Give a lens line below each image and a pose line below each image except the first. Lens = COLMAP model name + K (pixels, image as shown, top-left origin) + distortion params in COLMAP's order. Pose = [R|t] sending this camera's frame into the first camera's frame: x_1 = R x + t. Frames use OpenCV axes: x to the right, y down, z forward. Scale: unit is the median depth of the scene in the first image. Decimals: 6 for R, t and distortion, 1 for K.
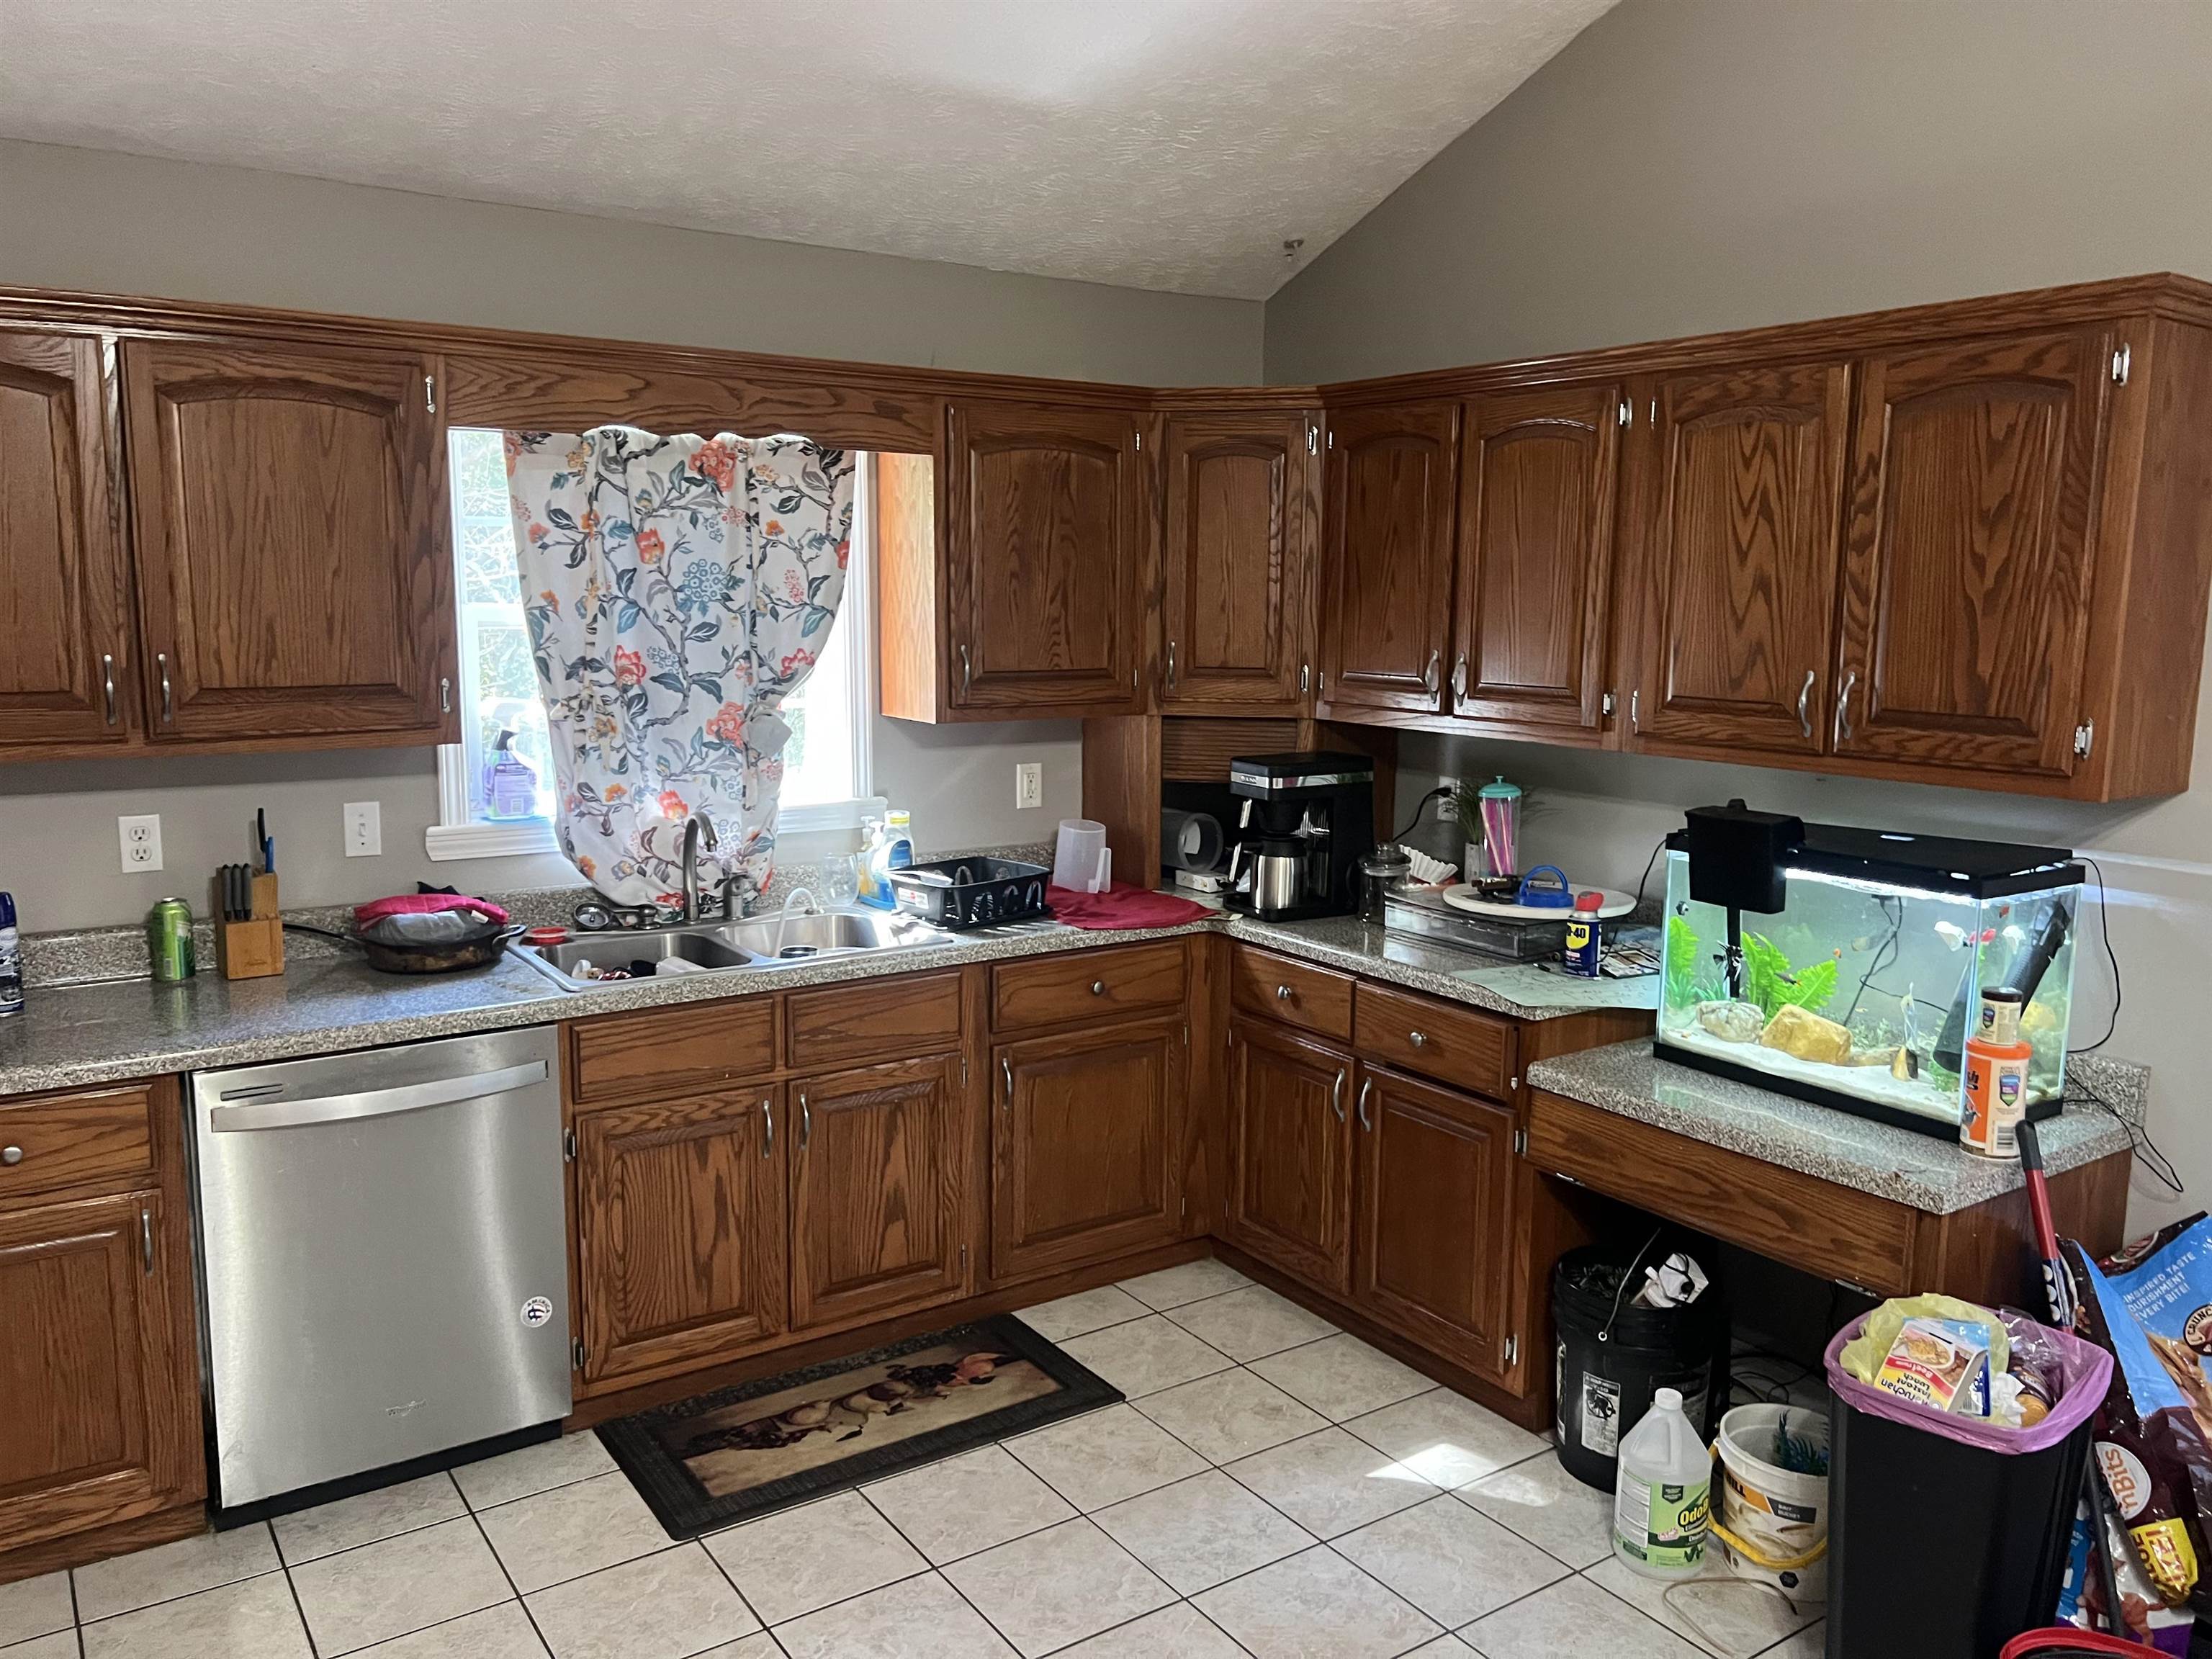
lens RADIAL K [[1668.0, 0, 1106.0], [0, 1668.0, 829.5], [0, 0, 1]] dist [0.066400, -0.073903]
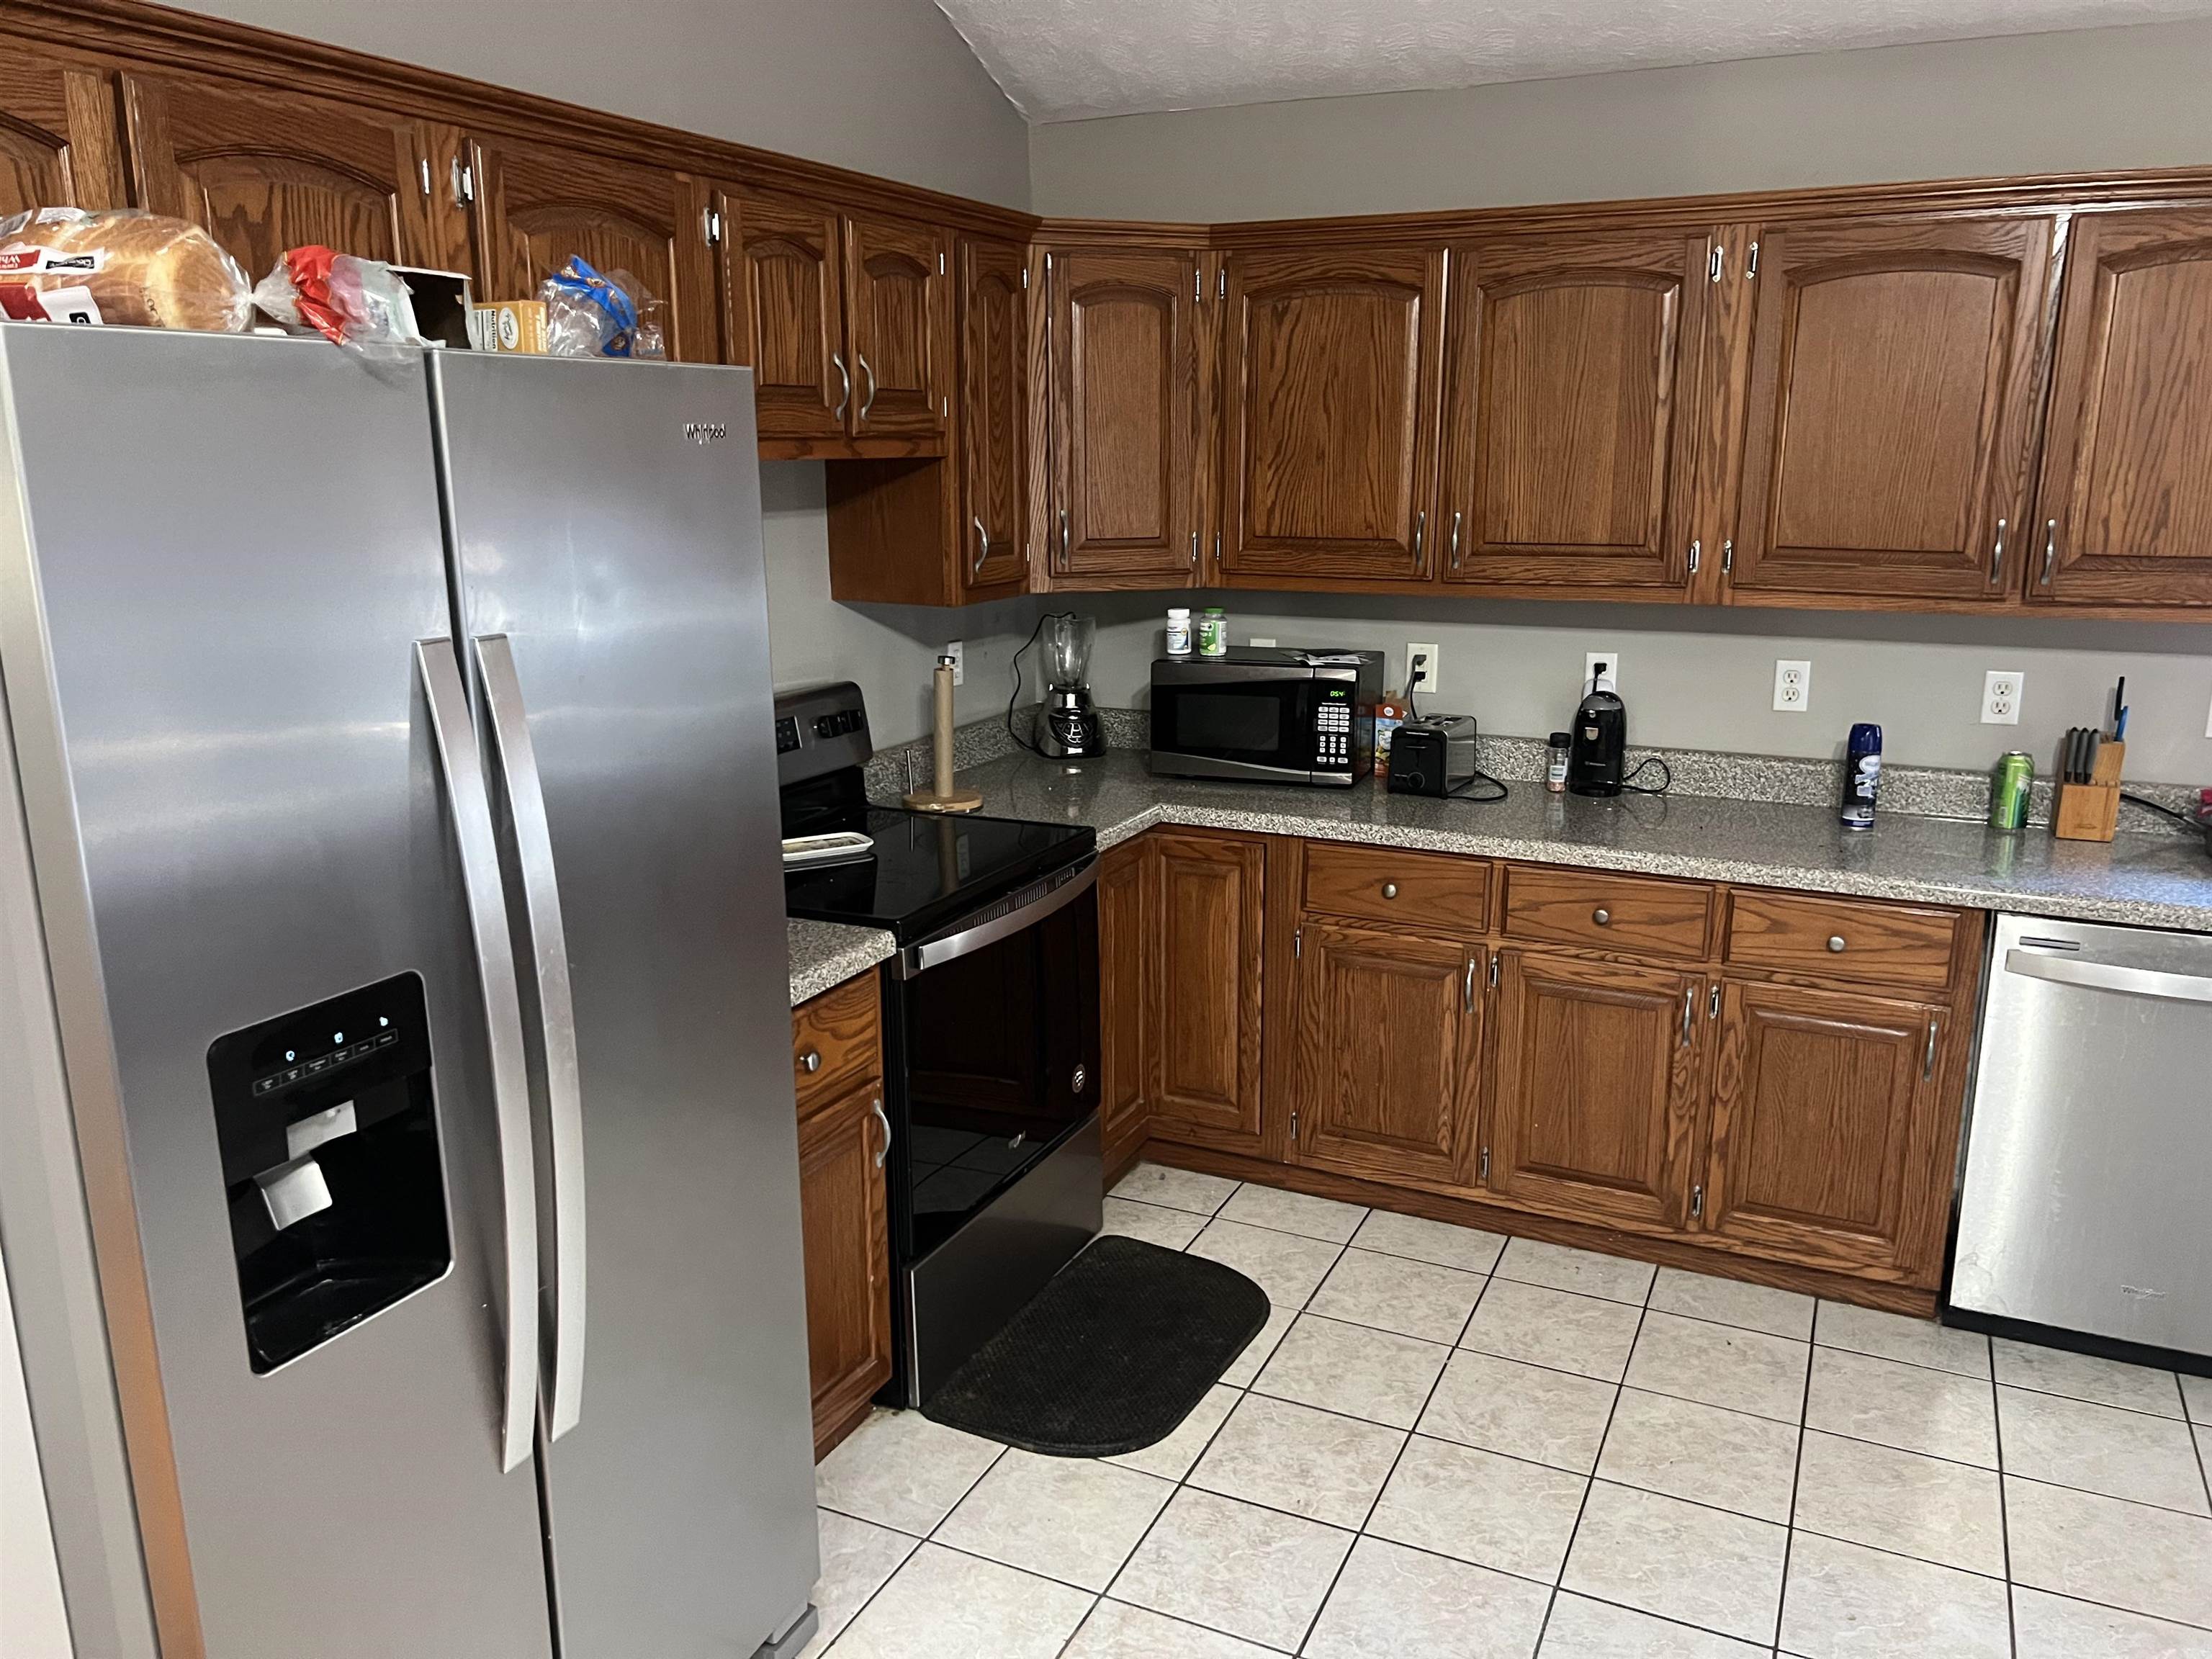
lens RADIAL K [[1668.0, 0, 1106.0], [0, 1668.0, 829.5], [0, 0, 1]] dist [0.066400, -0.073903]
pose [[0.510676, 0.186047, -0.839402, 0.051393], [-0.119206, 0.982199, 0.145175, 0.002578], [0.851469, 0.025925, 0.523763, -0.041351]]
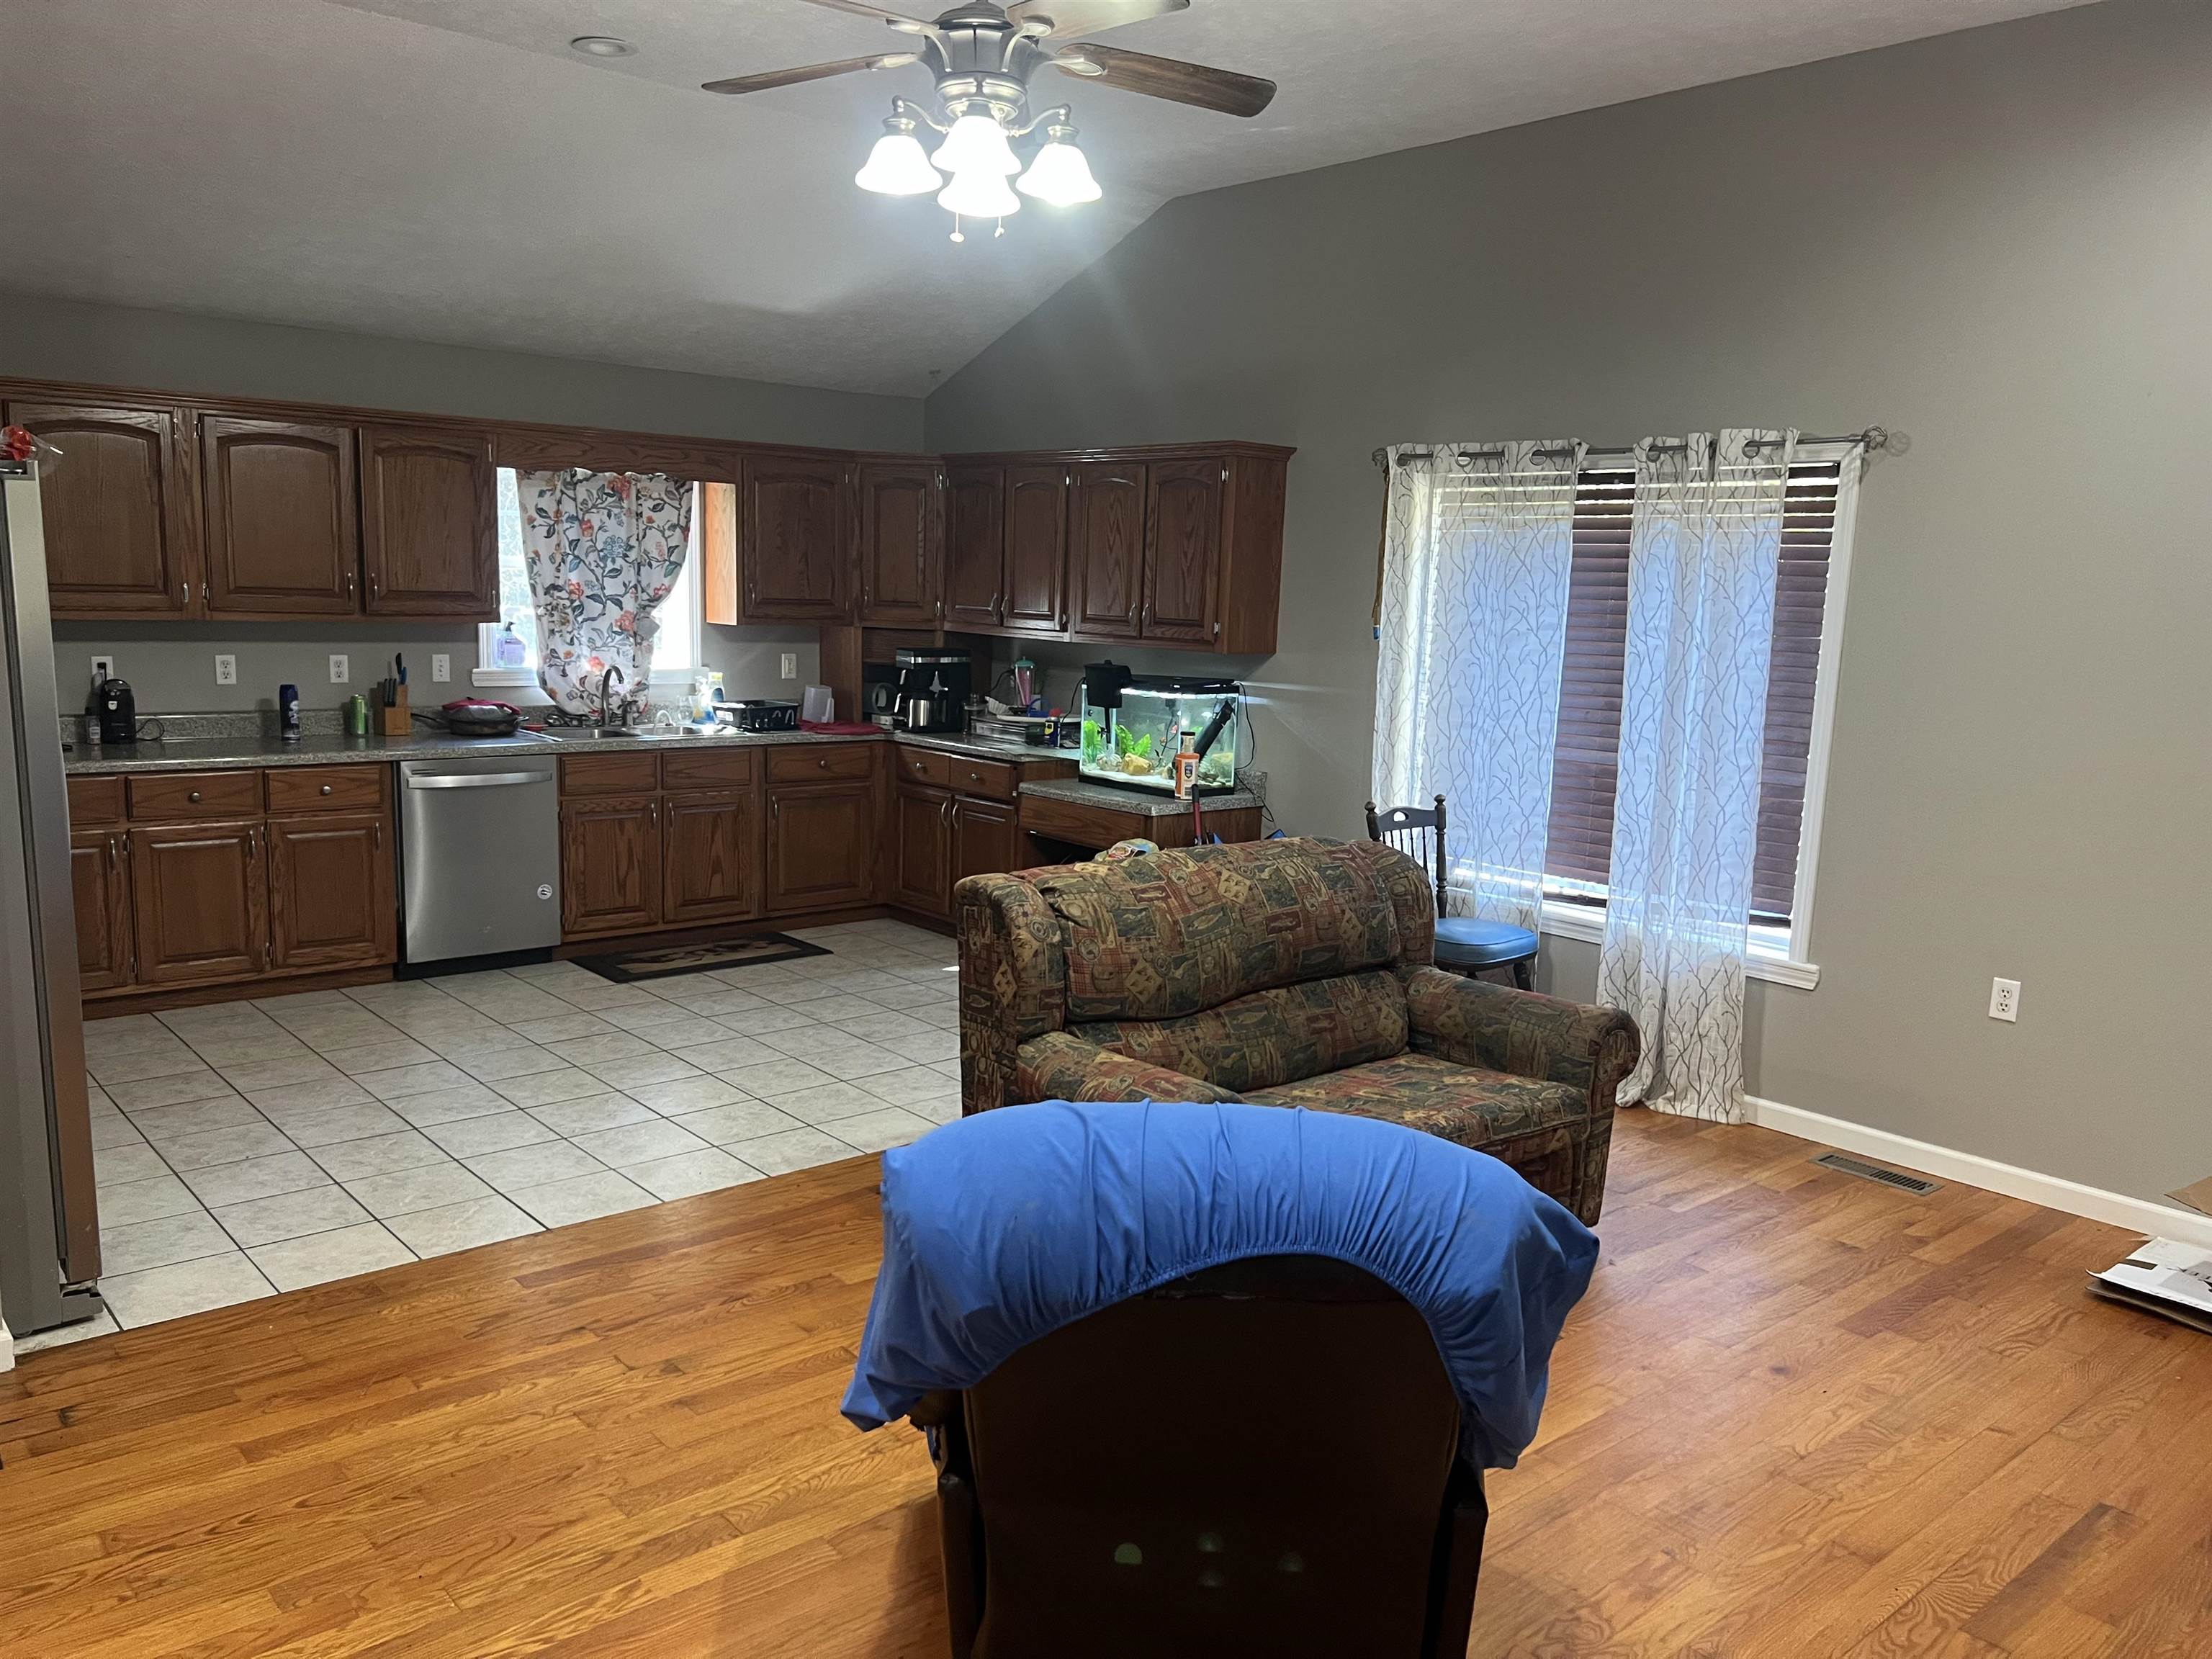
lens RADIAL K [[1655.5, 0, 1114.4], [0, 1655.5, 854.0], [0, 0, 1]] dist [0.054957, -0.068243]
pose [[0.991771, 0.003099, 0.127985, 0.093317], [-0.006436, 0.999650, 0.025668, 0.163275], [-0.127860, -0.026280, 0.991444, -1.051863]]
